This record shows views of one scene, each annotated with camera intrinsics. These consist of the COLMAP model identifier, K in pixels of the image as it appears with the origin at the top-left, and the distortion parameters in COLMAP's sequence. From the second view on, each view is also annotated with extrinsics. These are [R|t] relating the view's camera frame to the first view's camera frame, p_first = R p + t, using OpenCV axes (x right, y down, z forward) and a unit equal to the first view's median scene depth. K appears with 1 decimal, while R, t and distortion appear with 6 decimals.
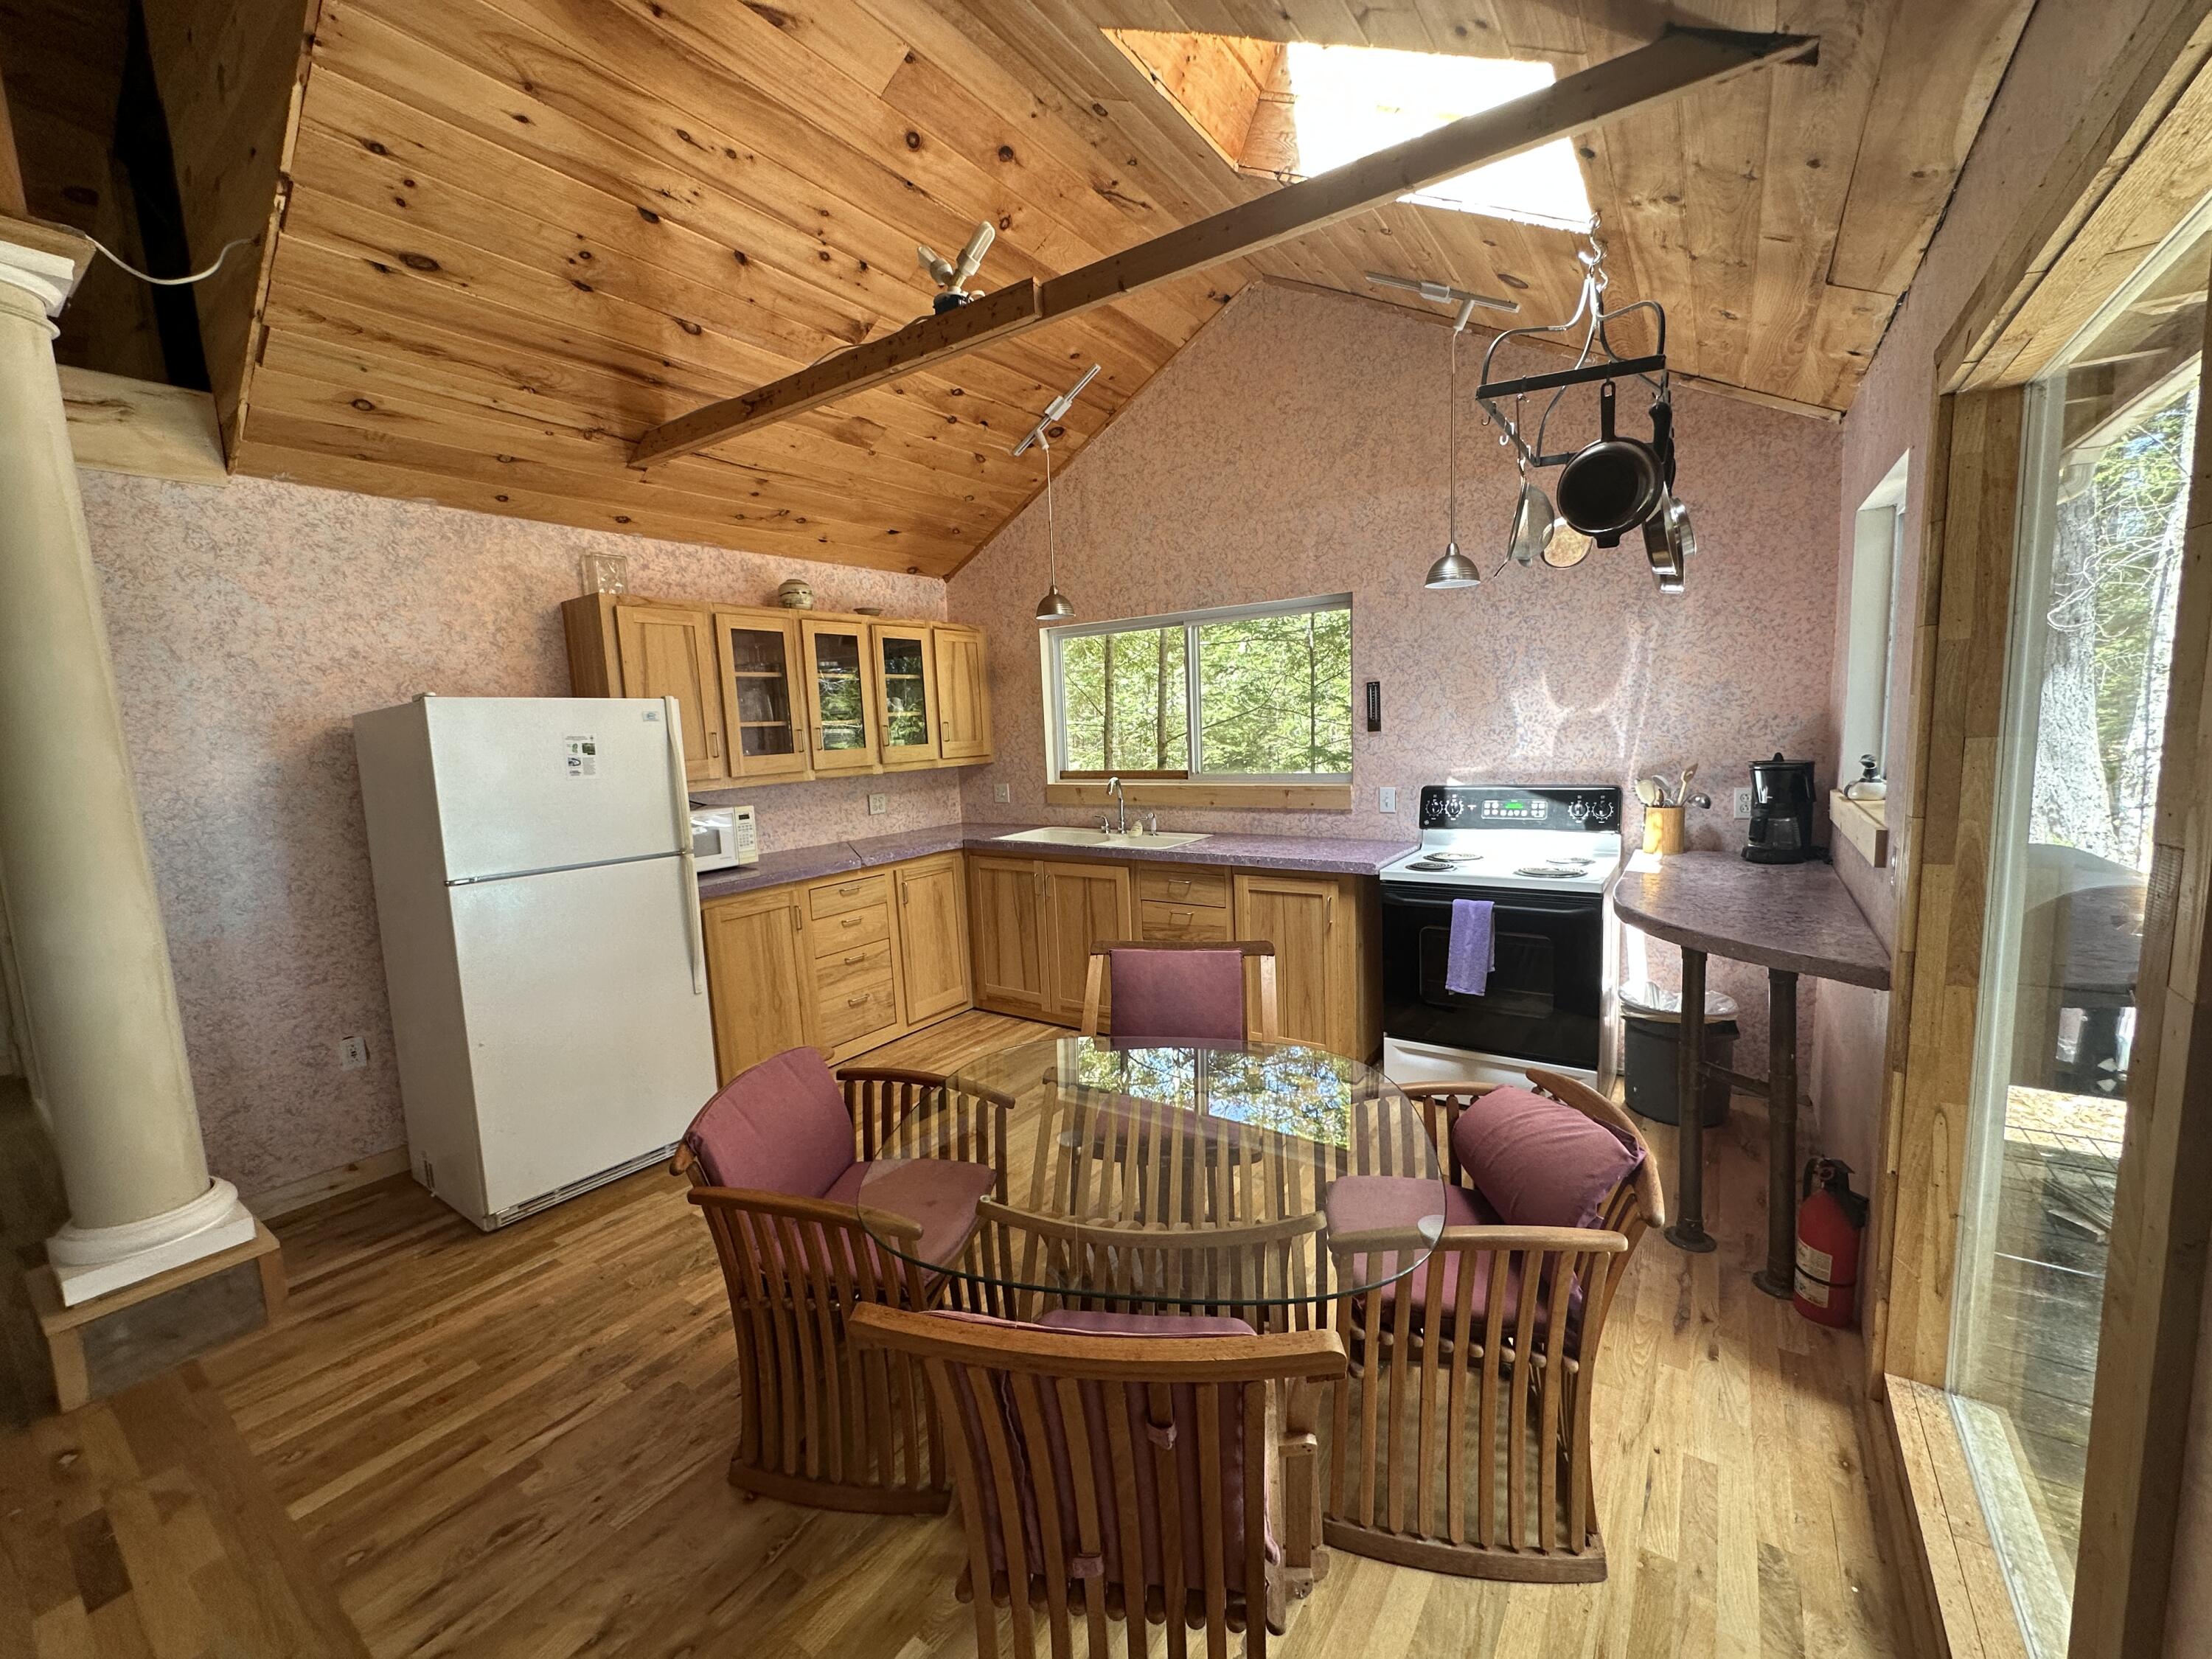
lens RADIAL K [[882.2, 0, 1106.0], [0, 882.2, 829.5], [0, 0, 1]] dist [-0.000051, 0.000014]
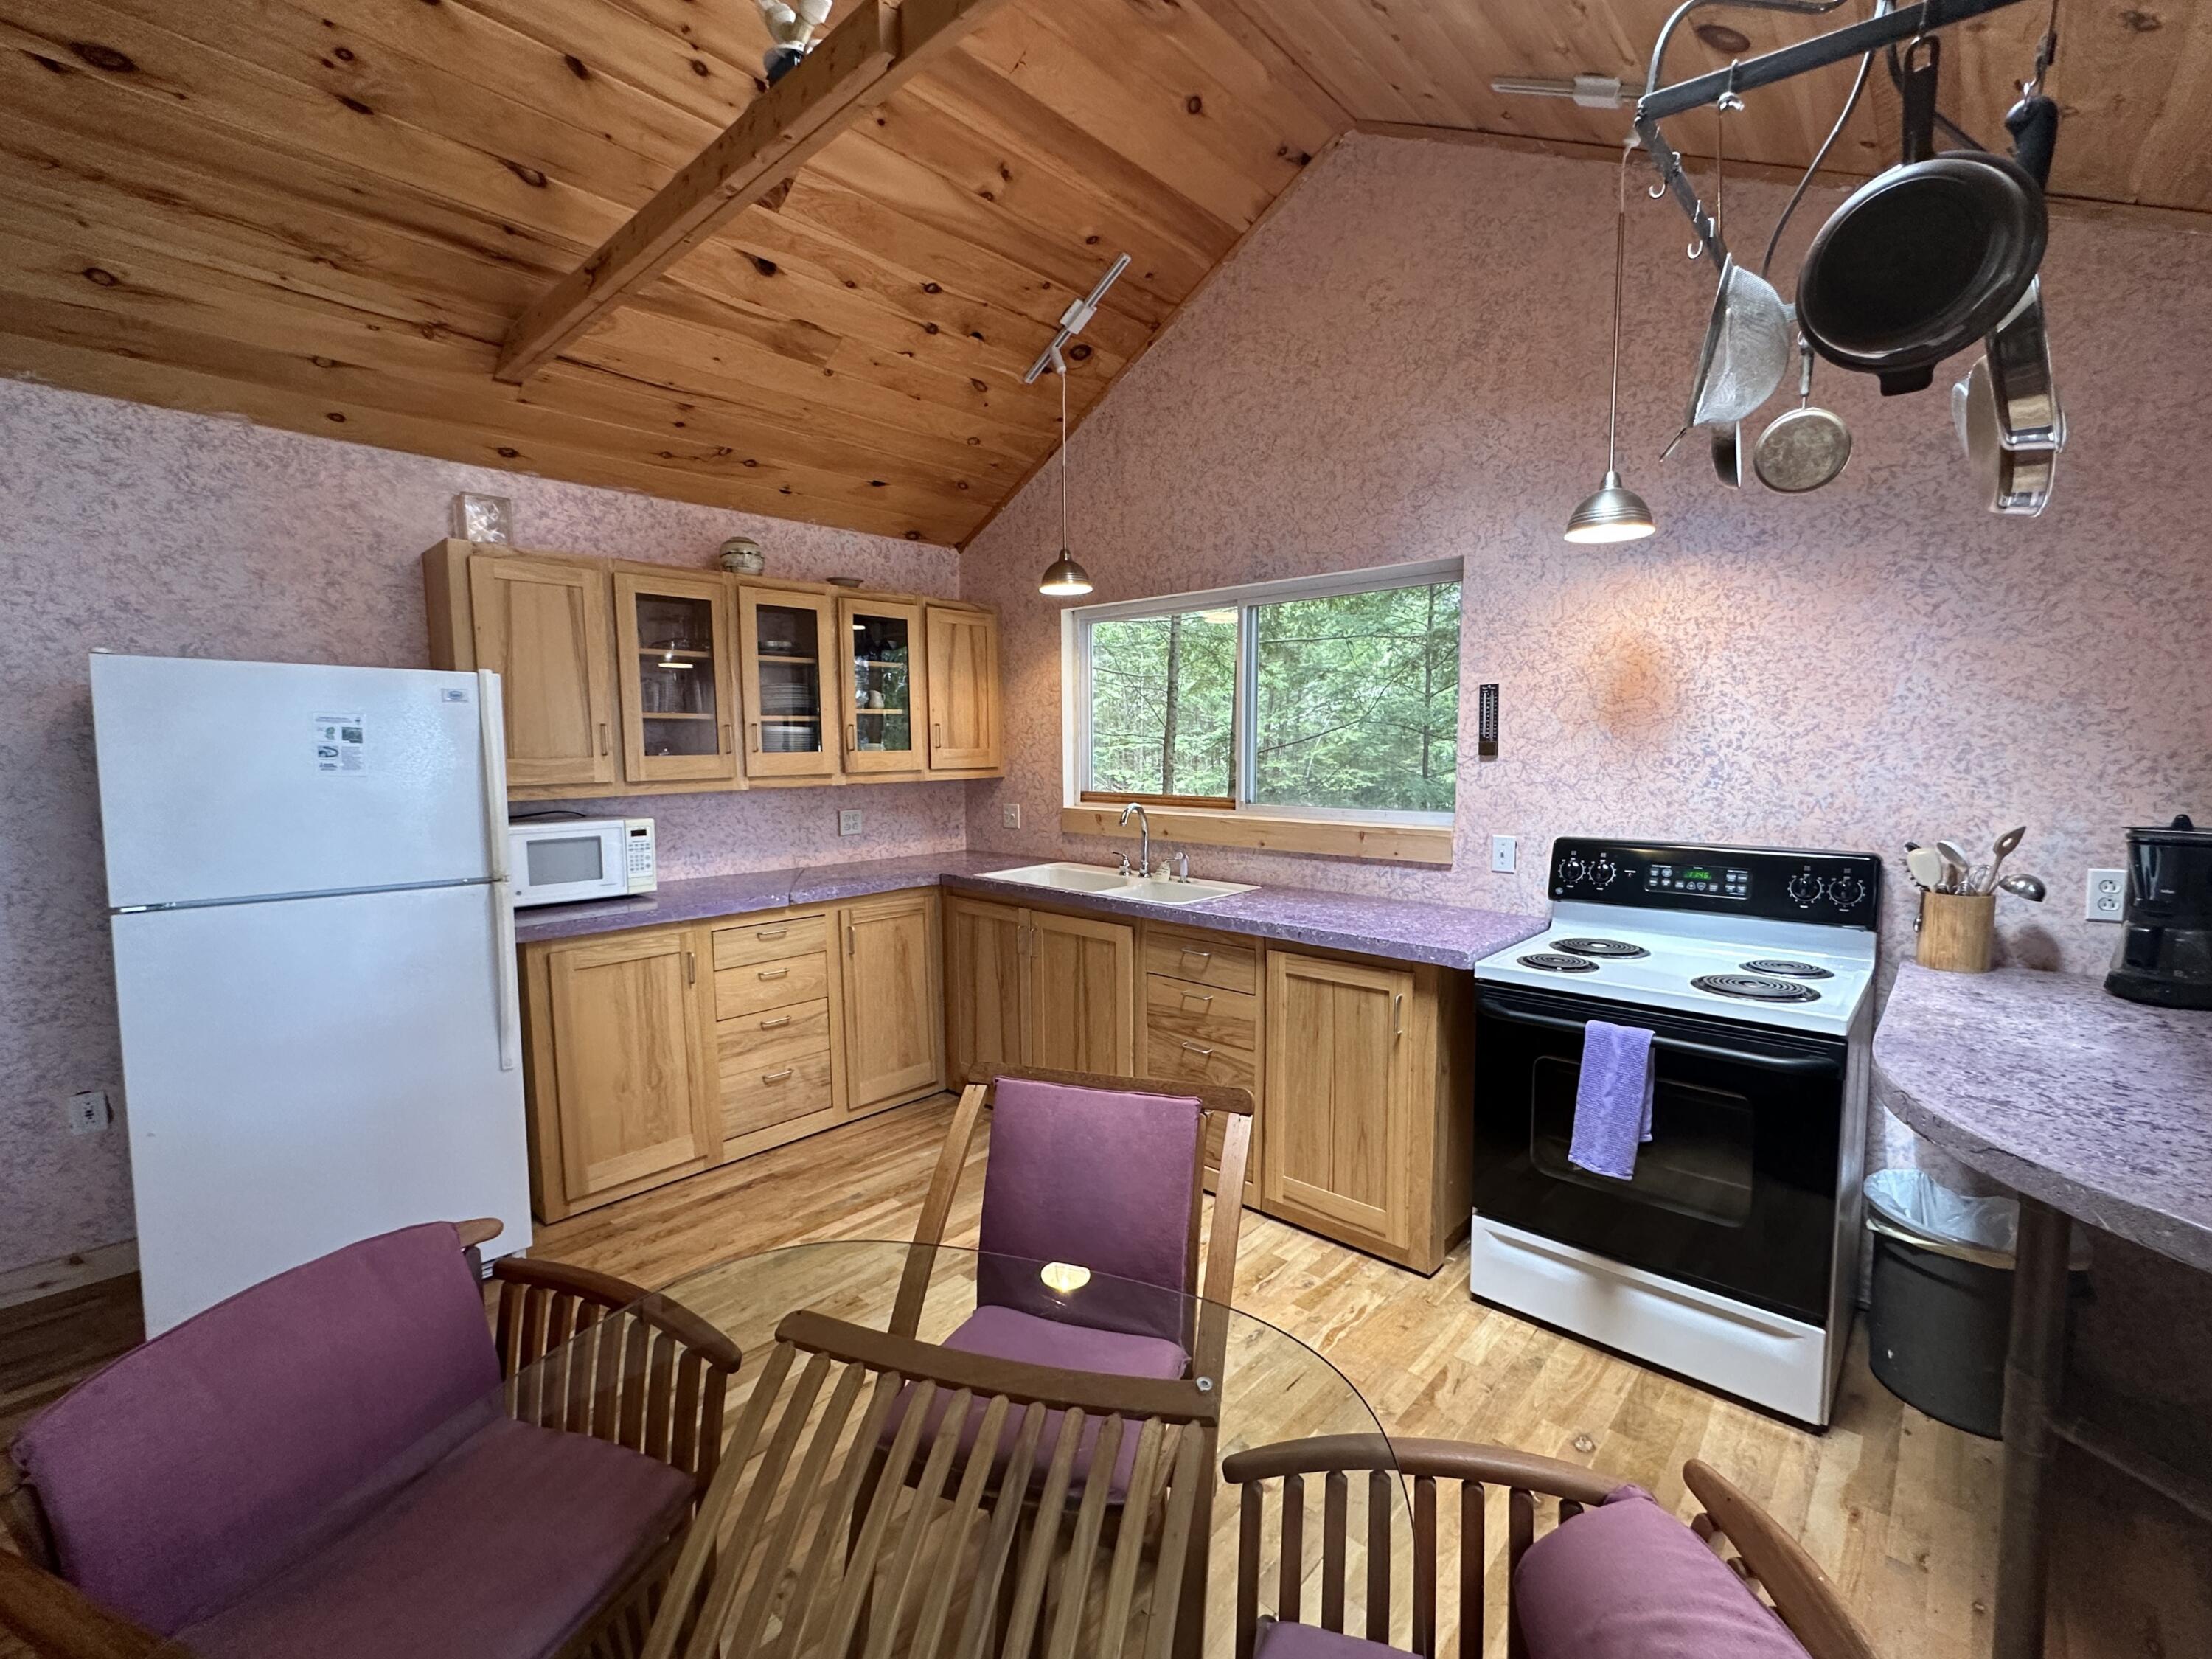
lens RADIAL K [[947.7, 0, 1106.0], [0, 947.7, 829.5], [0, 0, 1]] dist [-0.001704, 0.000420]
pose [[0.989664, 0.048998, -0.134775, 0.112895], [-0.052252, 0.998419, -0.020711, -0.021817], [0.133547, 0.027539, 0.990660, 0.226837]]
